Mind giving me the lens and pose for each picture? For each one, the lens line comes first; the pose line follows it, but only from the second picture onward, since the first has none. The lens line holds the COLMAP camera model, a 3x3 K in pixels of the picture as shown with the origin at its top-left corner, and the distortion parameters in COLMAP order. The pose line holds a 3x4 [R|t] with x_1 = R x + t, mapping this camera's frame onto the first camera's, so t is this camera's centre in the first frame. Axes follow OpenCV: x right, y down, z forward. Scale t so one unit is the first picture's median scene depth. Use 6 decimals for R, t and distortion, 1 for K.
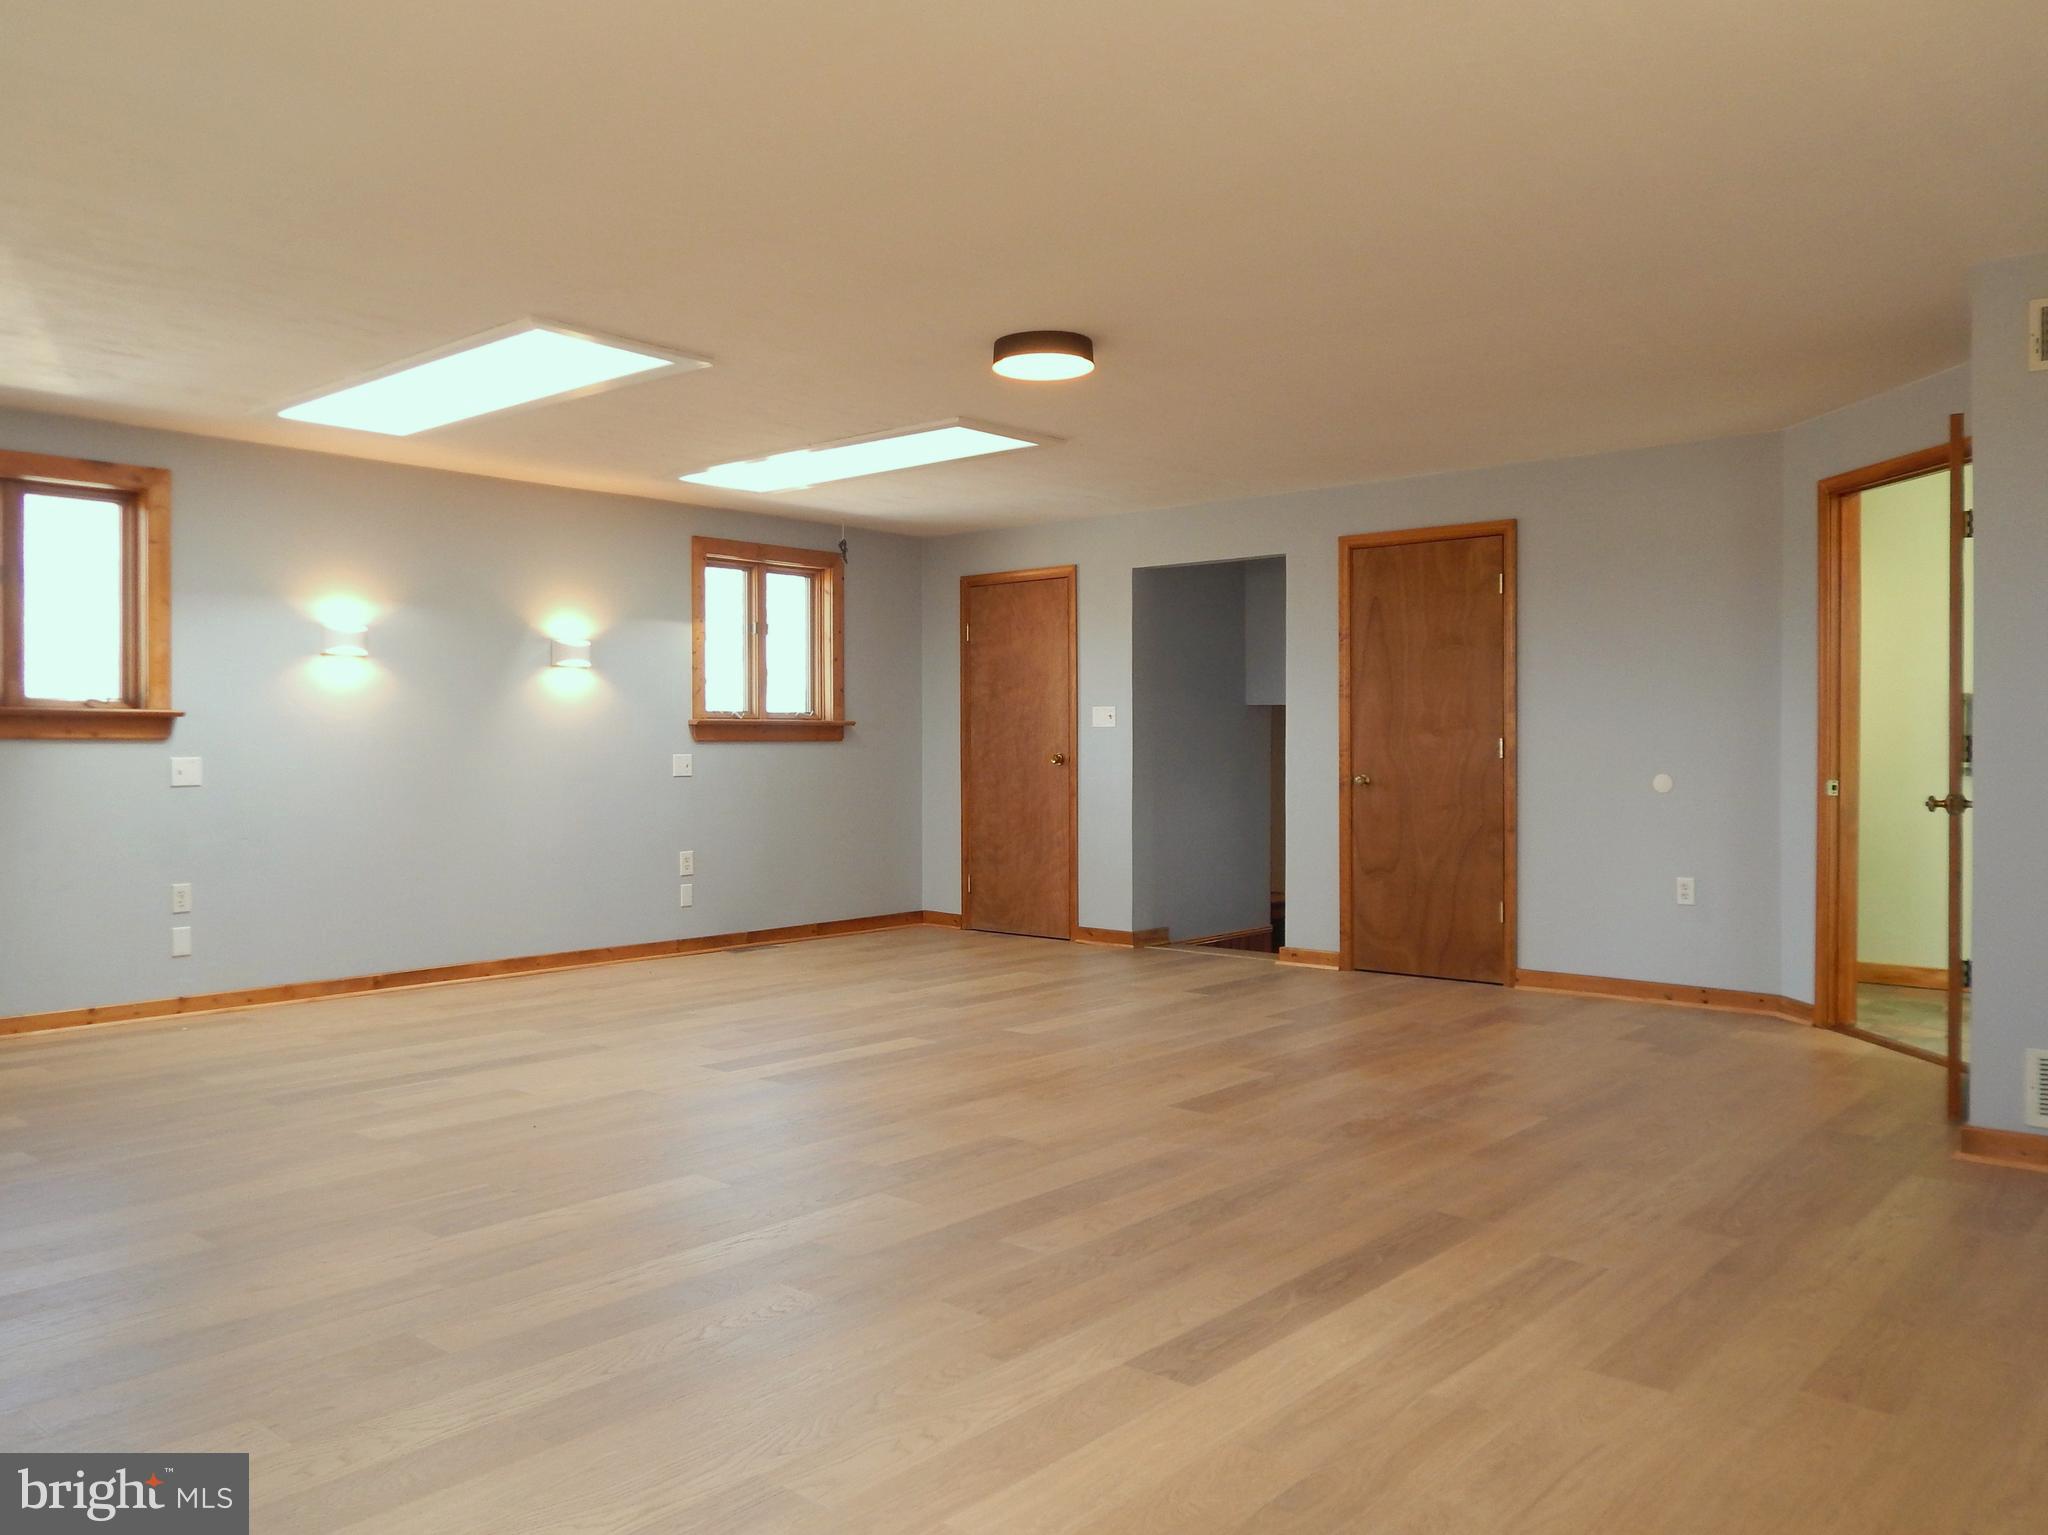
lens RADIAL K [[1501.2, 0, 1031.0], [0, 1501.2, 759.7], [0, 0, 1]] dist [-0.013563, -0.003414]
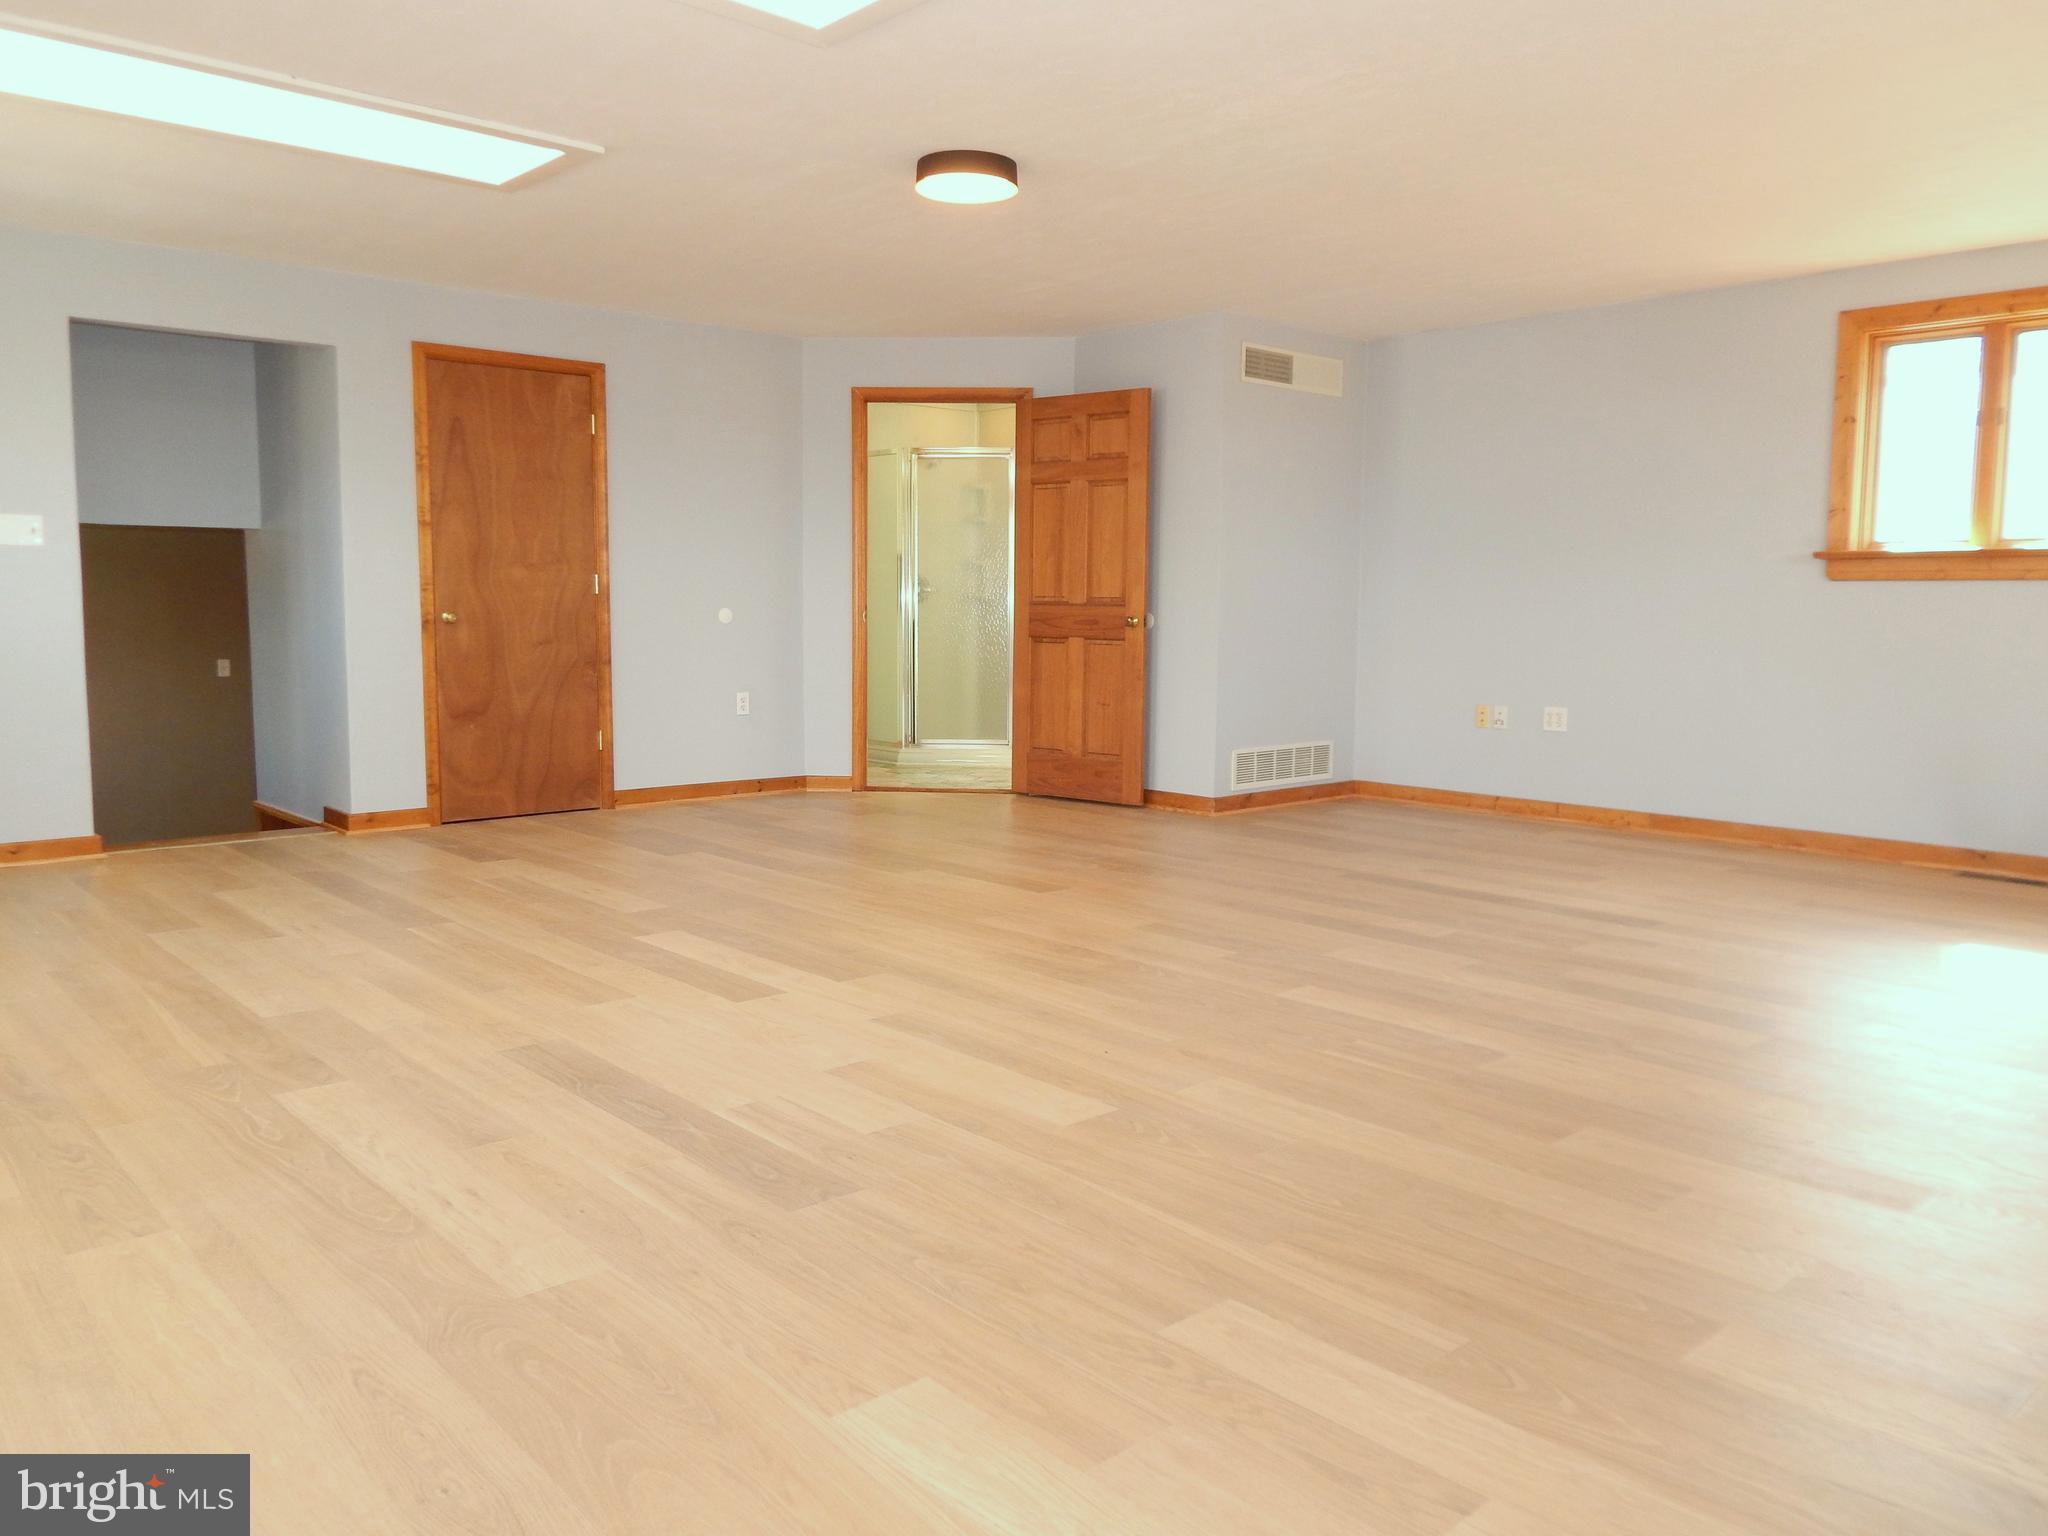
lens RADIAL K [[1501.2, 0, 1029.7], [0, 1501.2, 774.4], [0, 0, 1]] dist [-0.013563, -0.003414]
pose [[0.098606, -0.120008, 0.987864, -0.702716], [-0.008615, 0.992562, 0.121439, -0.005746], [-0.995089, -0.020485, 0.096838, 0.589487]]
